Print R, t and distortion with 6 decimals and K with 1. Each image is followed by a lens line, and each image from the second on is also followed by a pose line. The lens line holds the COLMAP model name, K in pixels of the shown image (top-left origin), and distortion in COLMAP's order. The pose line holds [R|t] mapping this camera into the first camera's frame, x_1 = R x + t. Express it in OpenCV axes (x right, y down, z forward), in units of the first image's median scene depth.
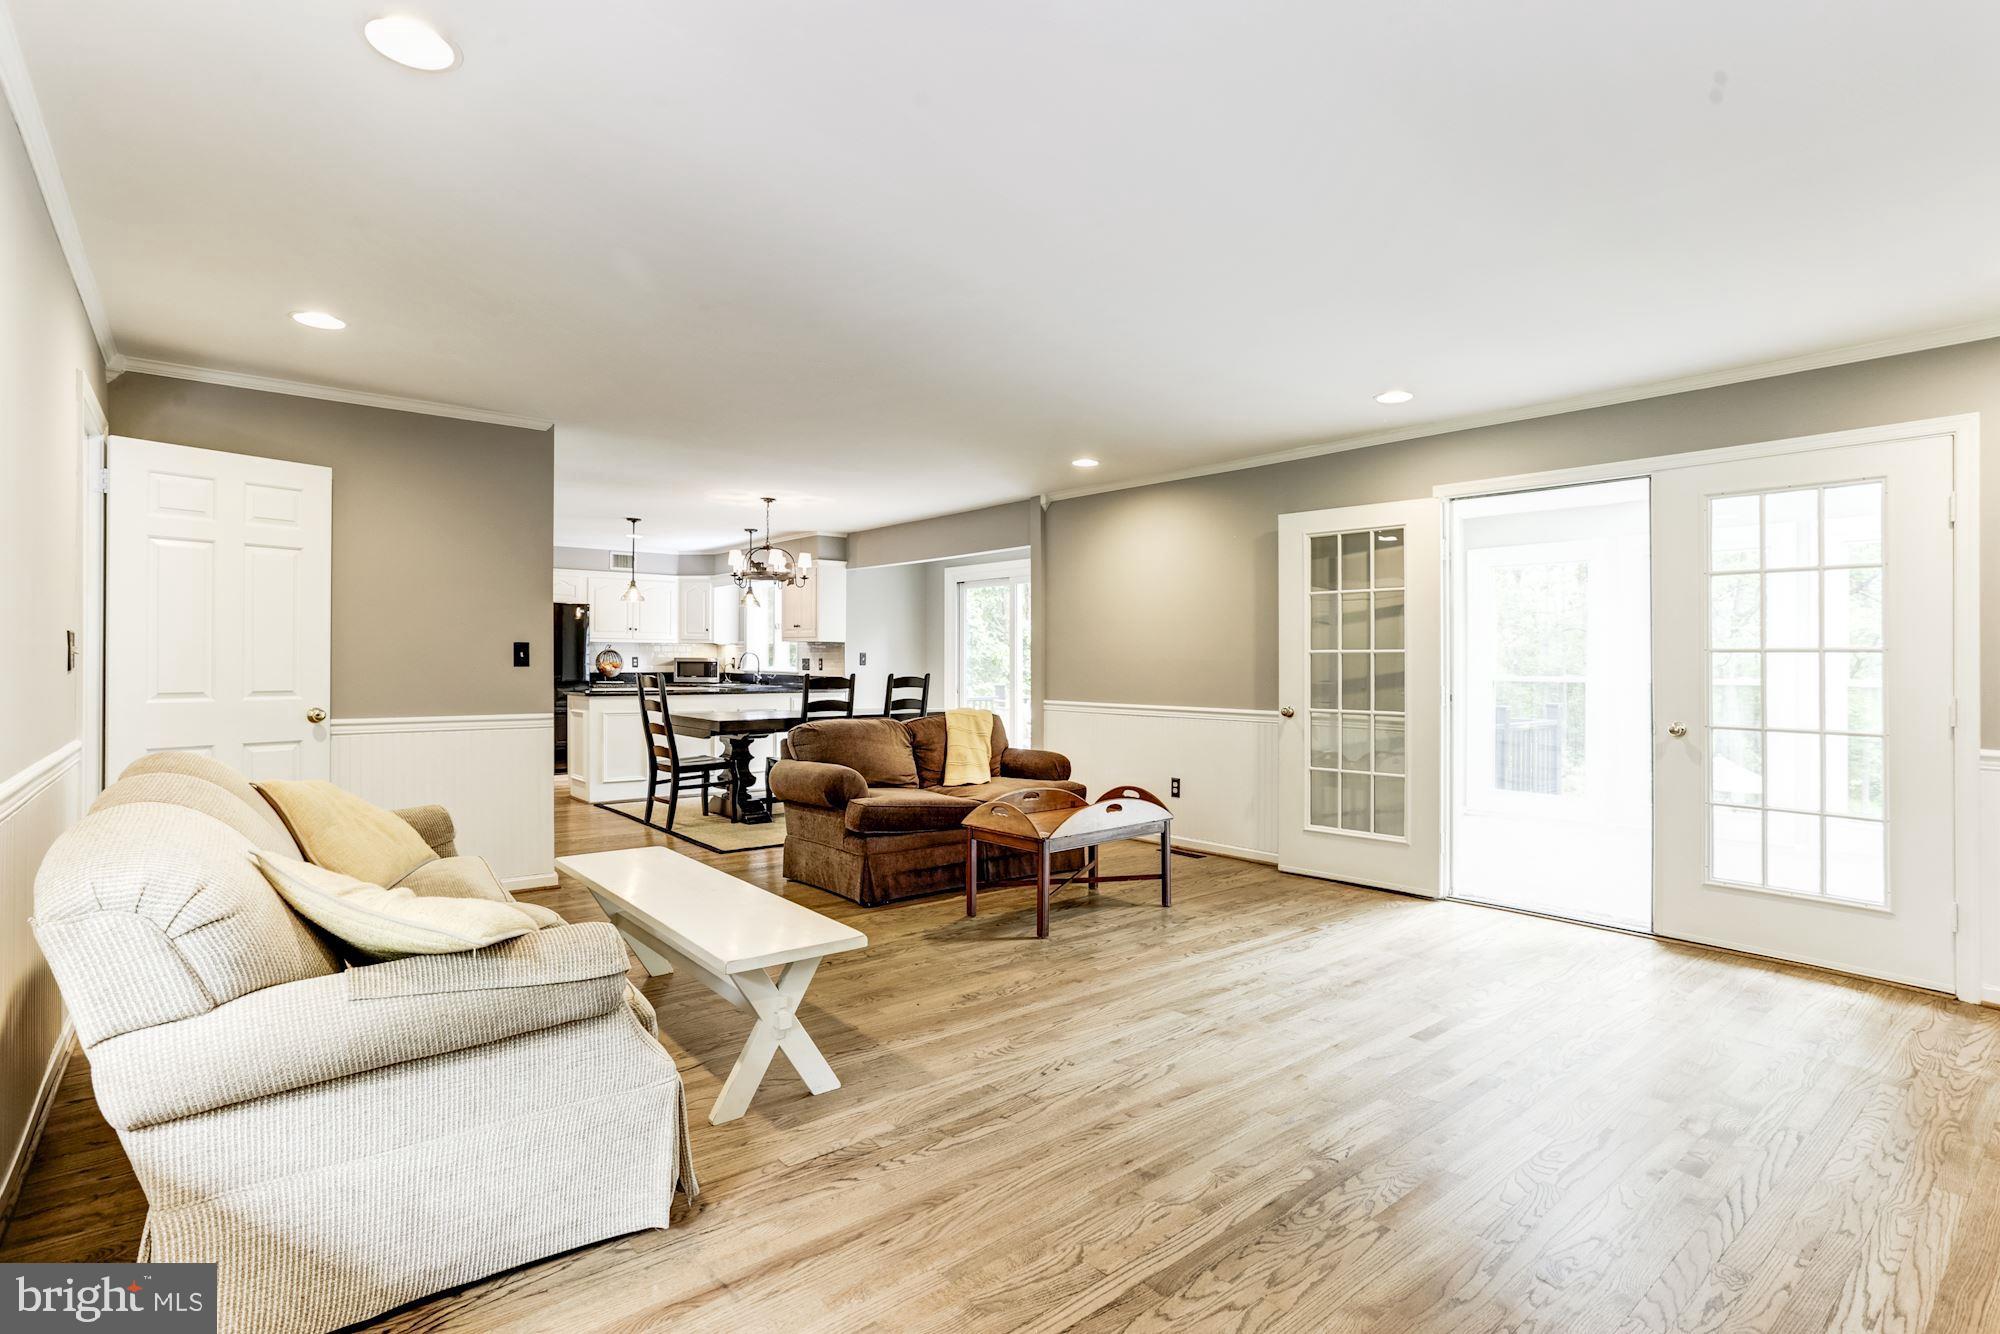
lens RADIAL K [[967.5, 0, 971.2], [0, 967.5, 663.7], [0, 0, 1]] dist [0.000205, 0.000372]
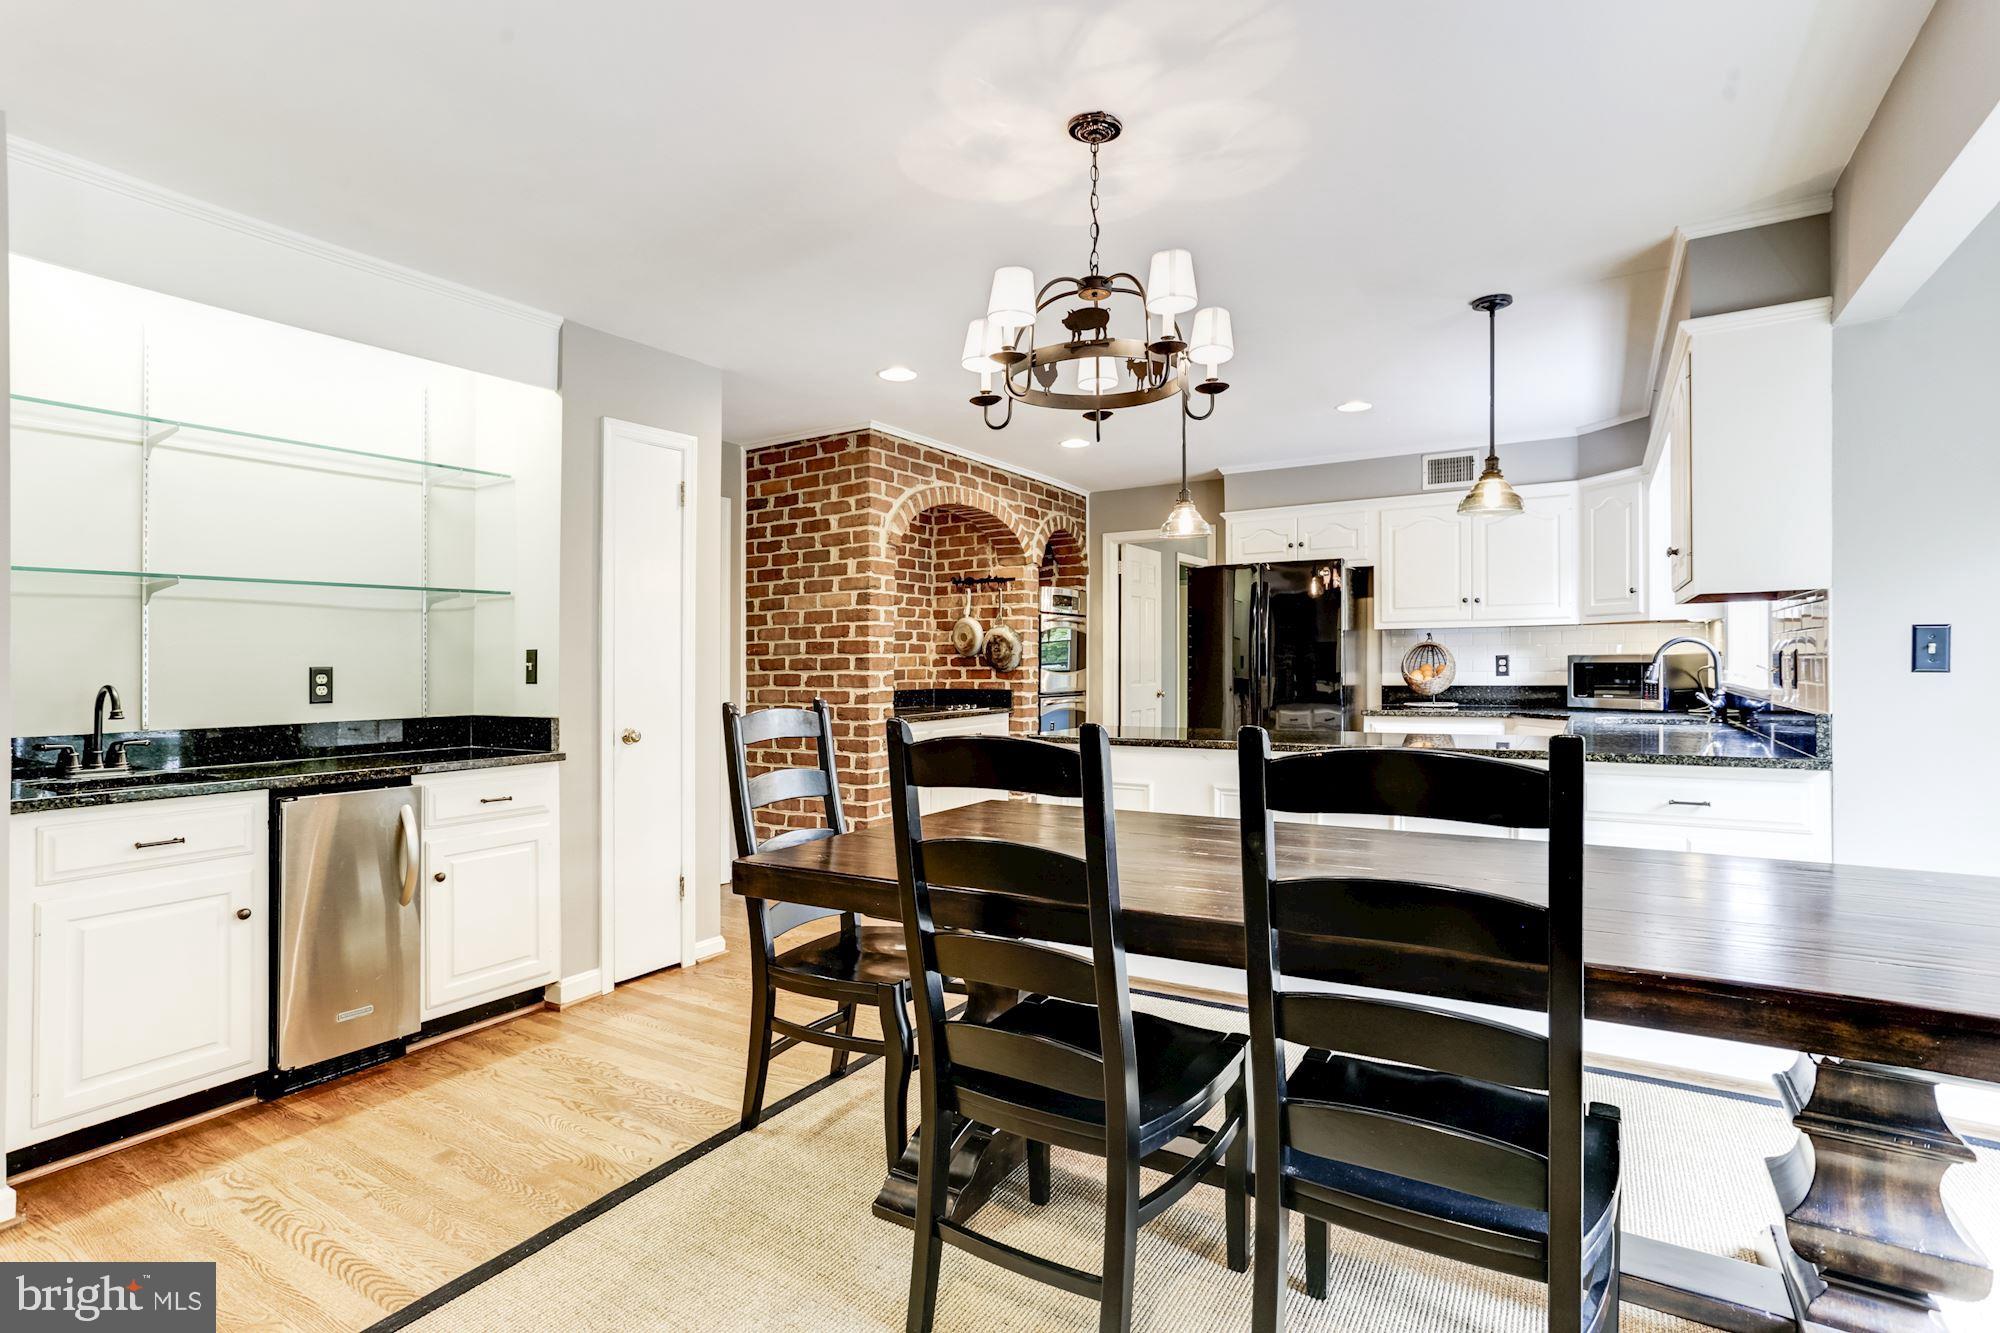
lens RADIAL K [[967.5, 0, 971.2], [0, 967.5, 663.2], [0, 0, 1]] dist [0.000205, 0.000372]
pose [[0.321204, -0.009025, -0.946967, 0.045931], [0.004761, 0.999957, -0.007915, 0.000221], [0.946998, -0.001966, 0.321233, 0.586106]]
